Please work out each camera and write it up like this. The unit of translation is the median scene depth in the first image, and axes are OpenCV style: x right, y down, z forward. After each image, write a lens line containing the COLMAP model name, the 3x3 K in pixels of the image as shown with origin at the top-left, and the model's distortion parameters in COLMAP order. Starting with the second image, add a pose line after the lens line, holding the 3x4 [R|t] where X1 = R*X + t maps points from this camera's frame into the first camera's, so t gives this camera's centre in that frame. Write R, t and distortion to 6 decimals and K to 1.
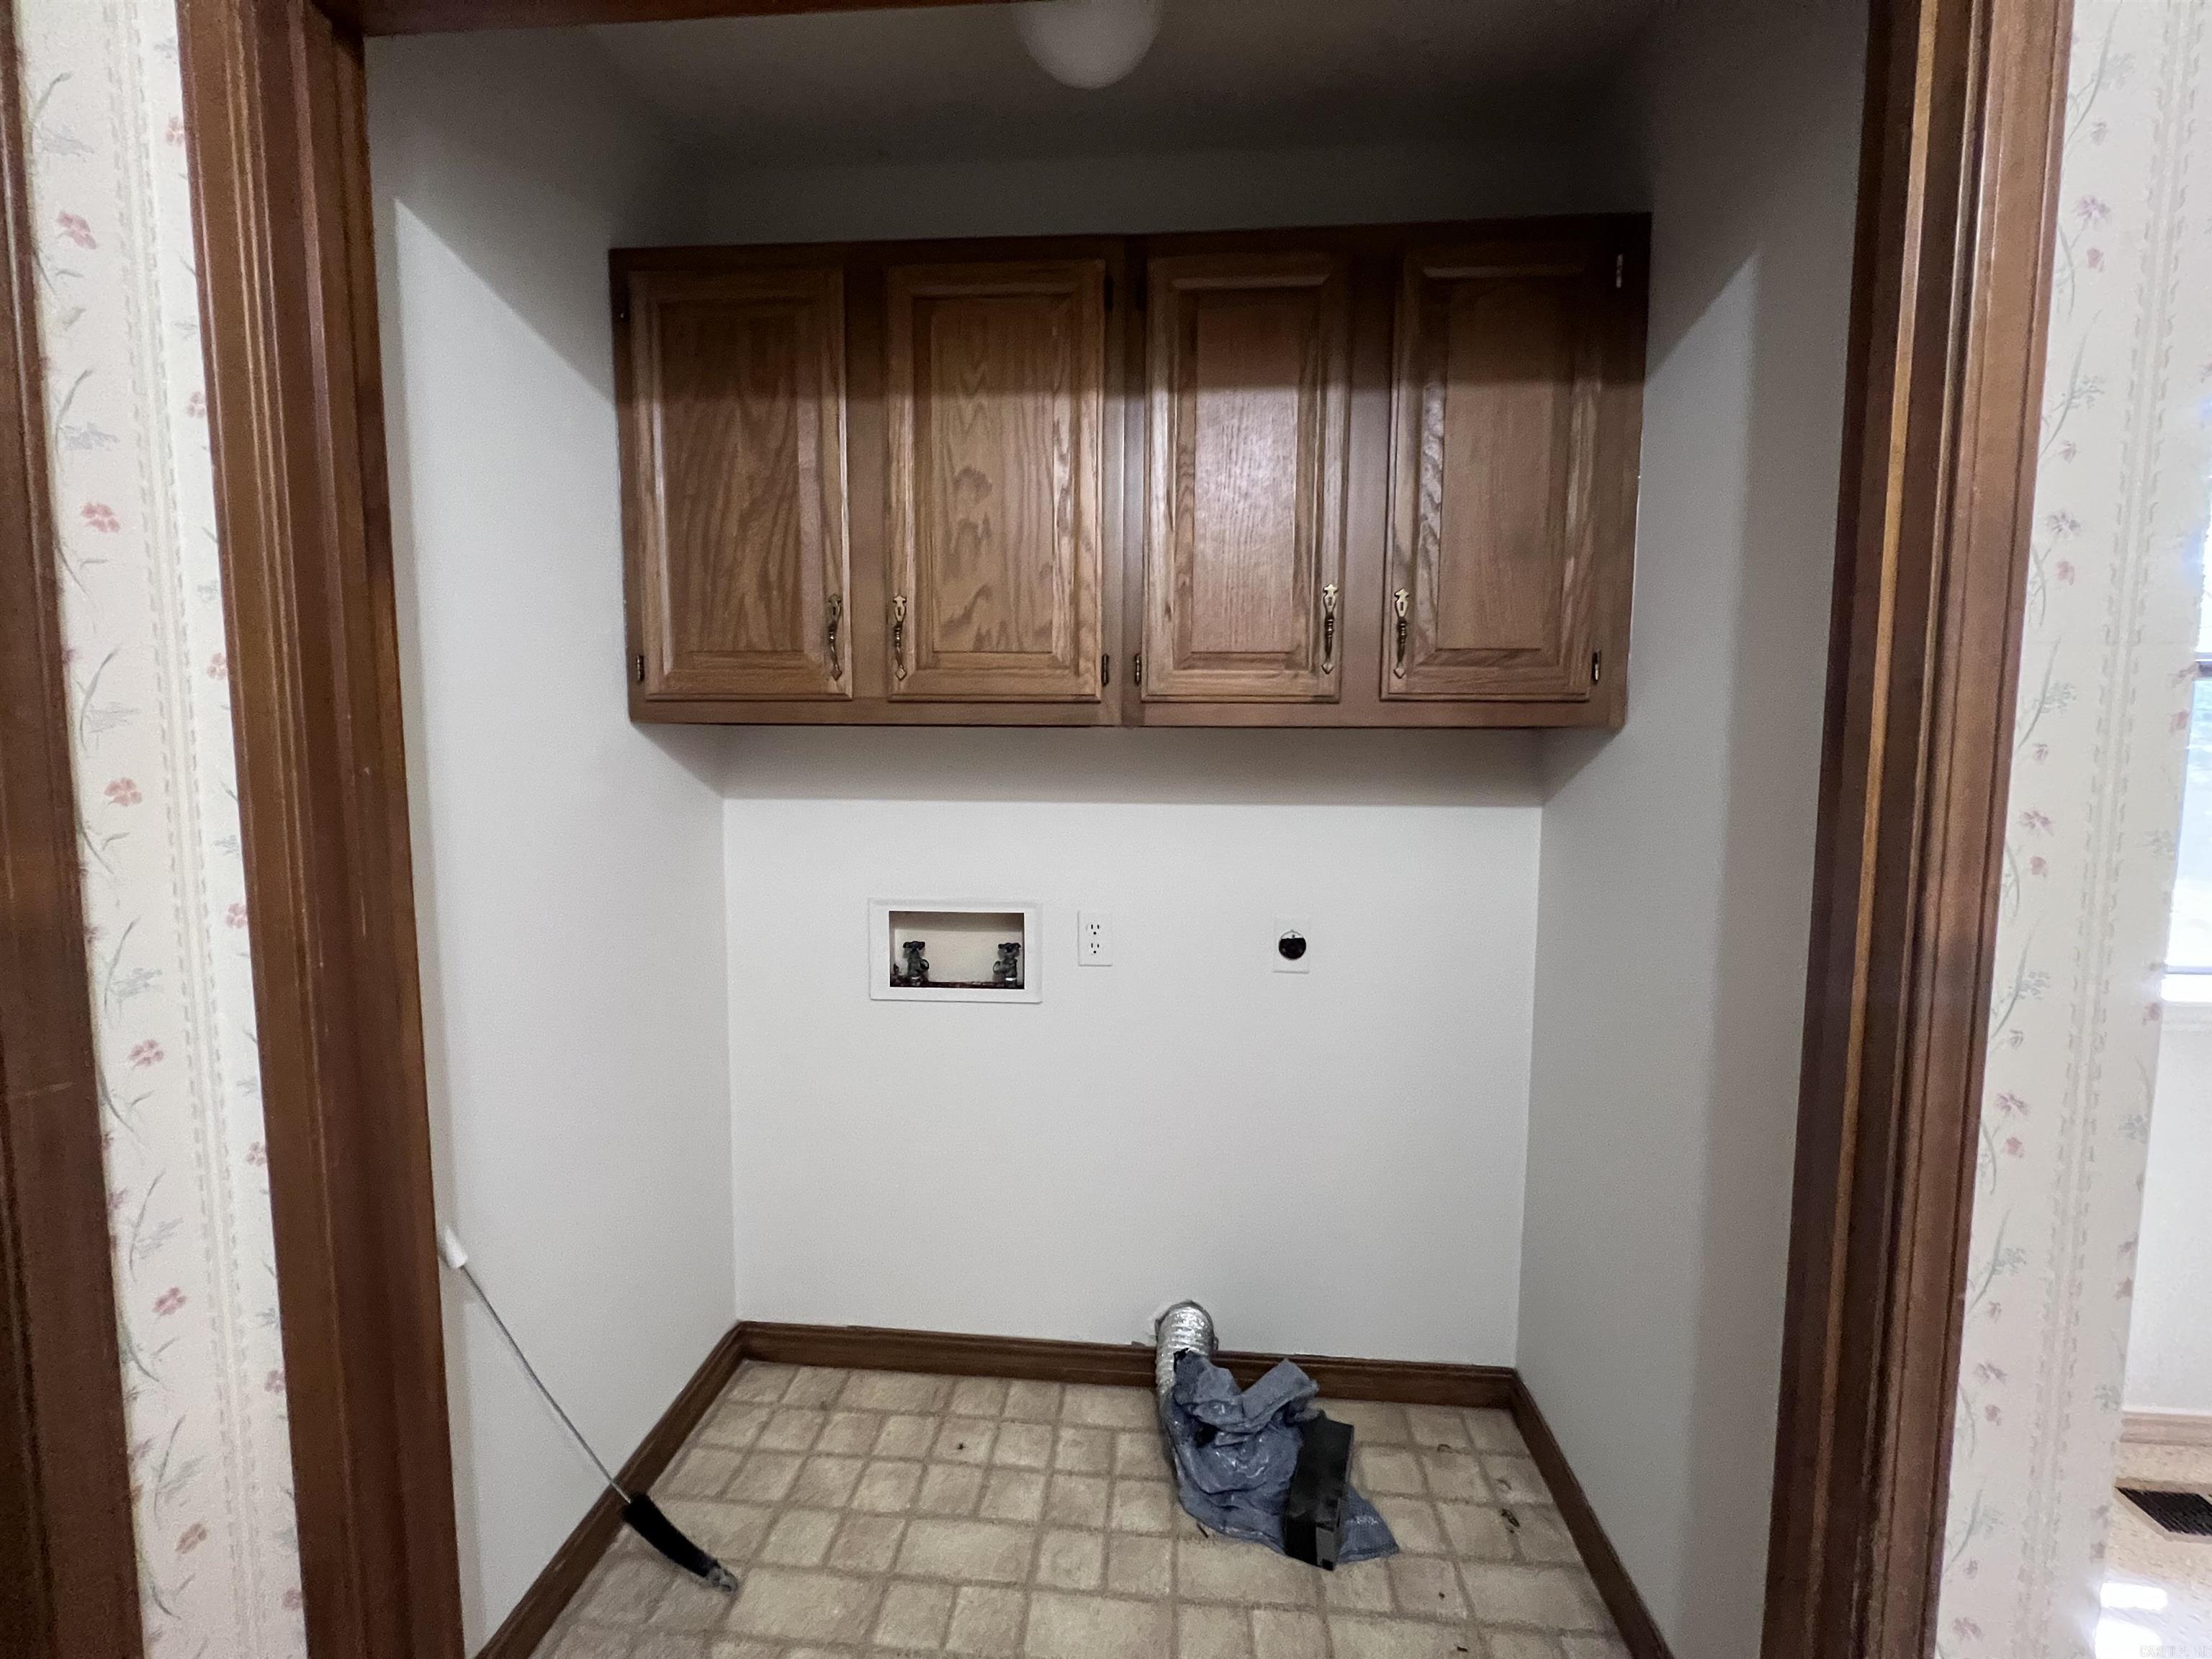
lens RADIAL K [[889.4, 0, 1104.0], [0, 889.4, 820.9], [0, 0, 1]] dist [-0.002778, -0.000040]
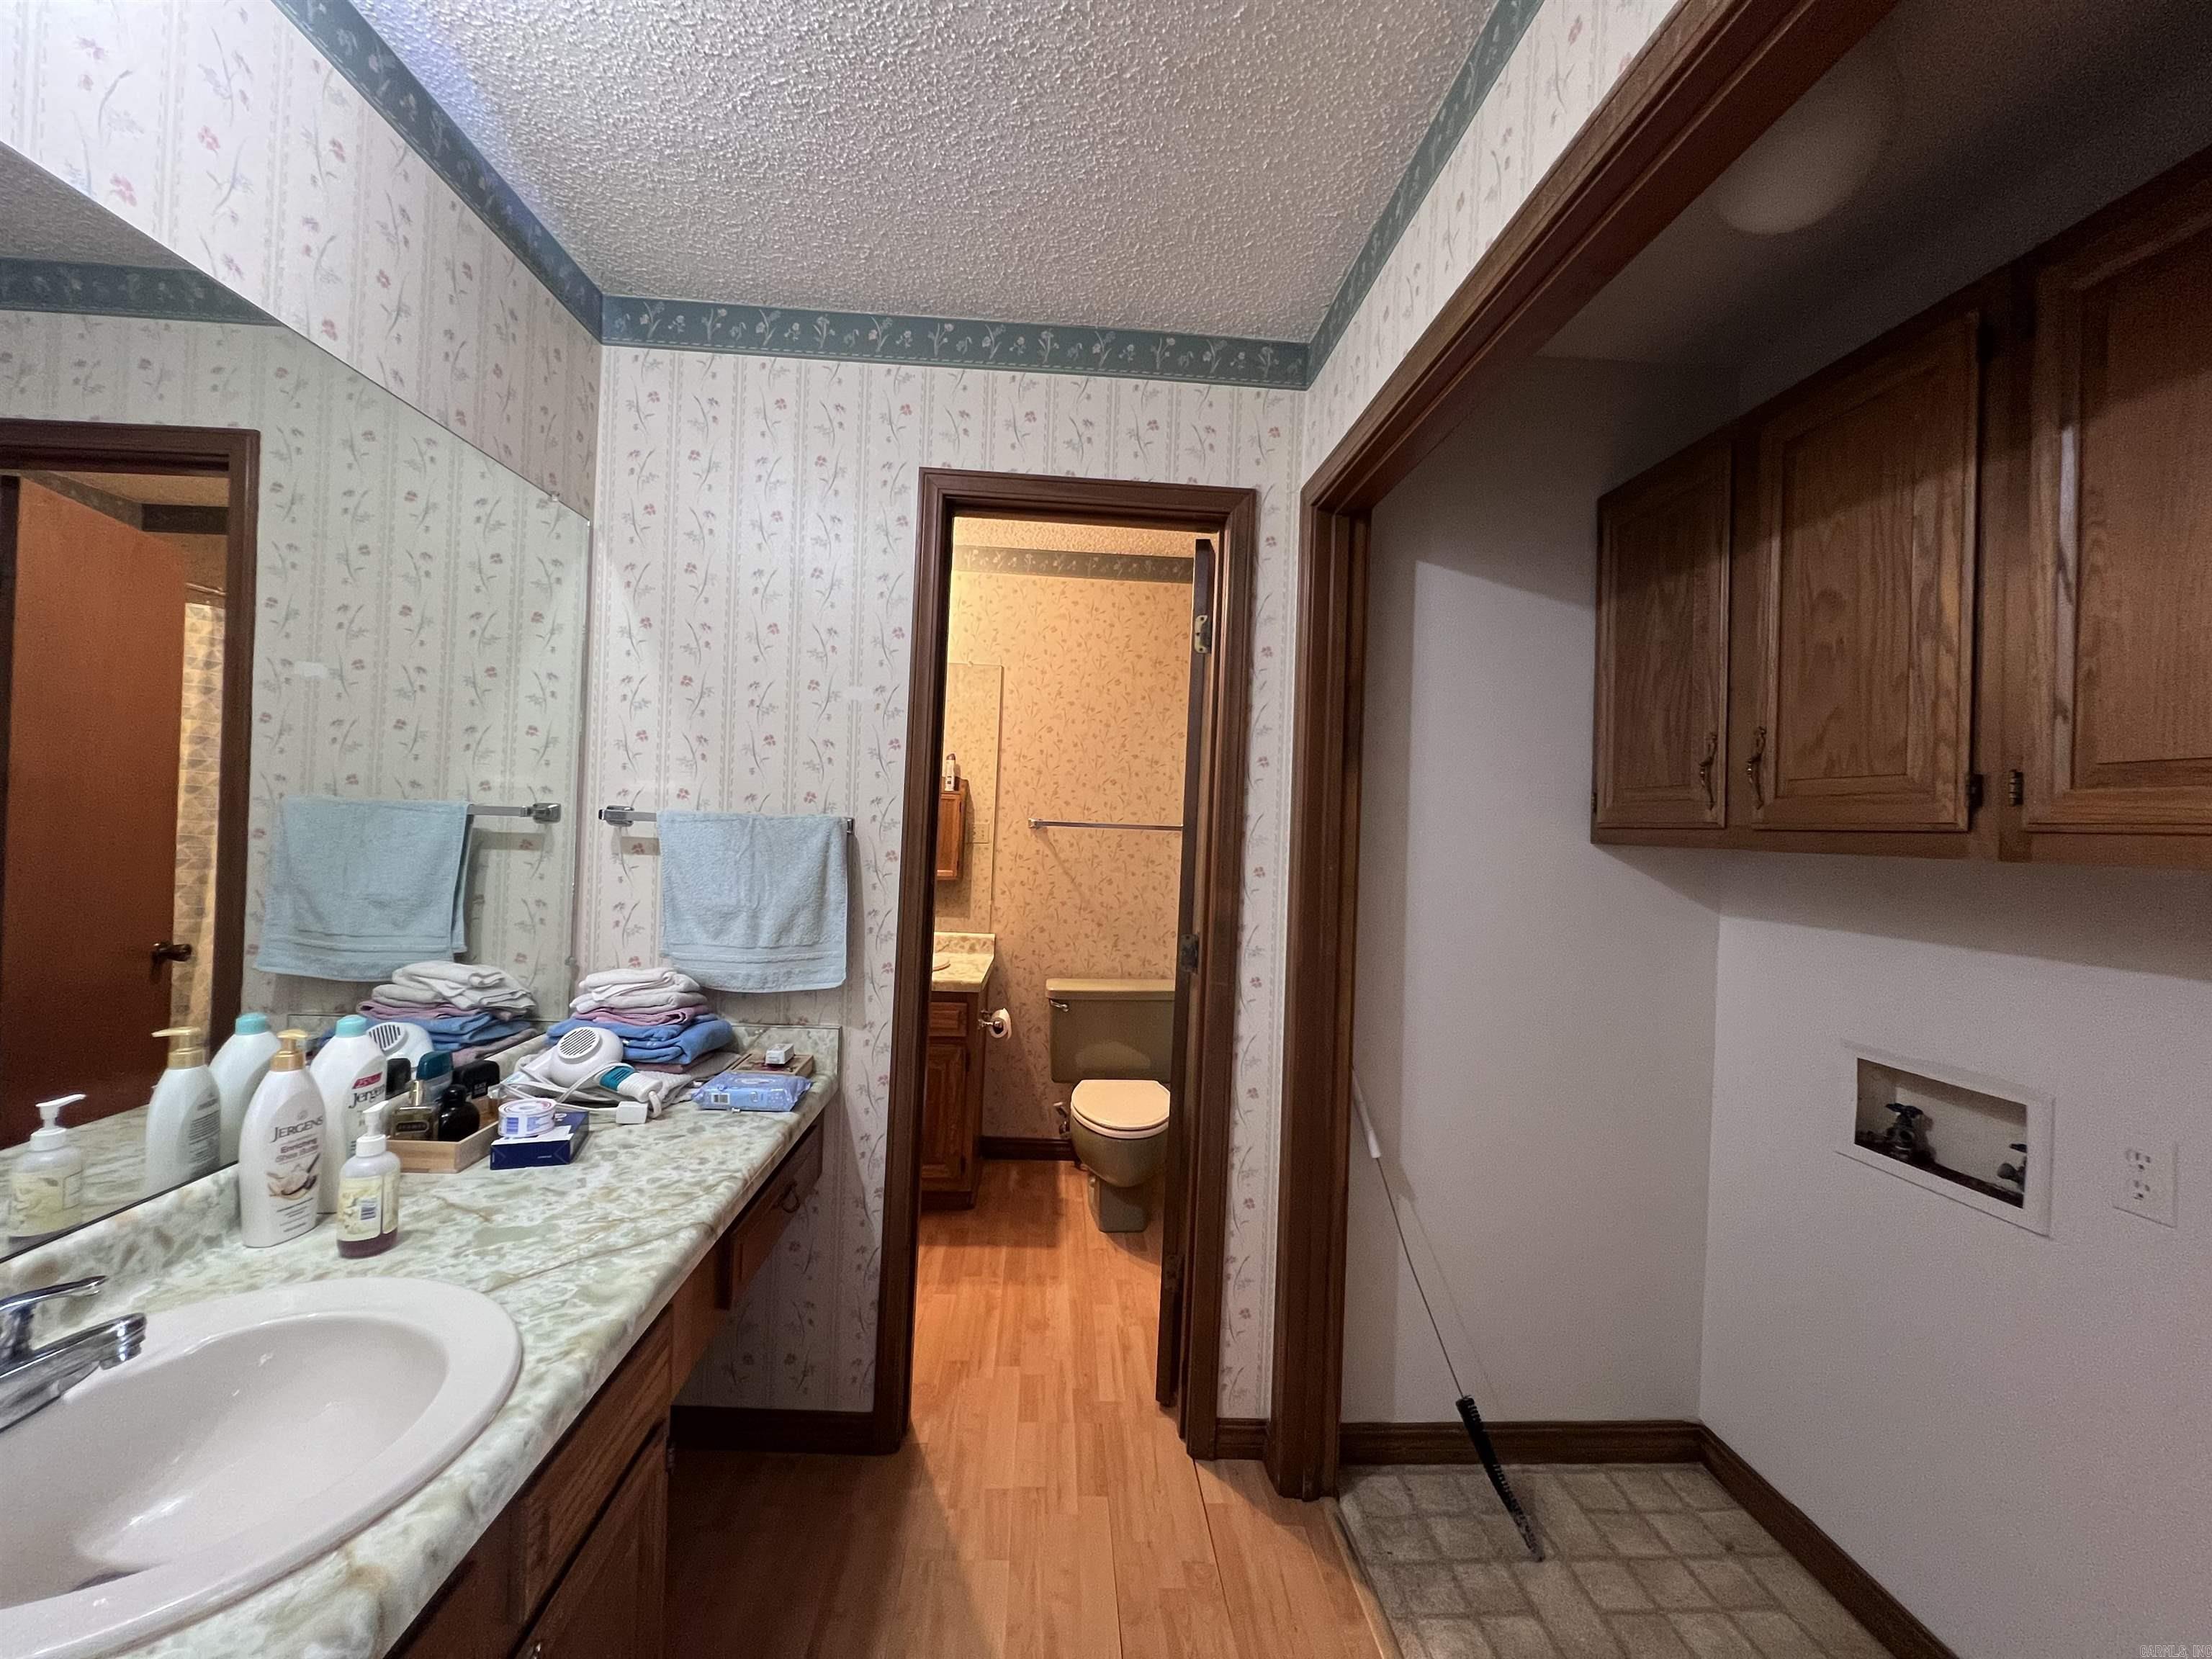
lens RADIAL K [[889.4, 0, 1103.3], [0, 889.4, 820.6], [0, 0, 1]] dist [-0.002778, -0.000040]
pose [[0.137866, -0.005784, -0.990434, 0.682014], [-0.114012, 0.993243, -0.021671, -0.038469], [0.983867, 0.115909, 0.136275, 0.126780]]
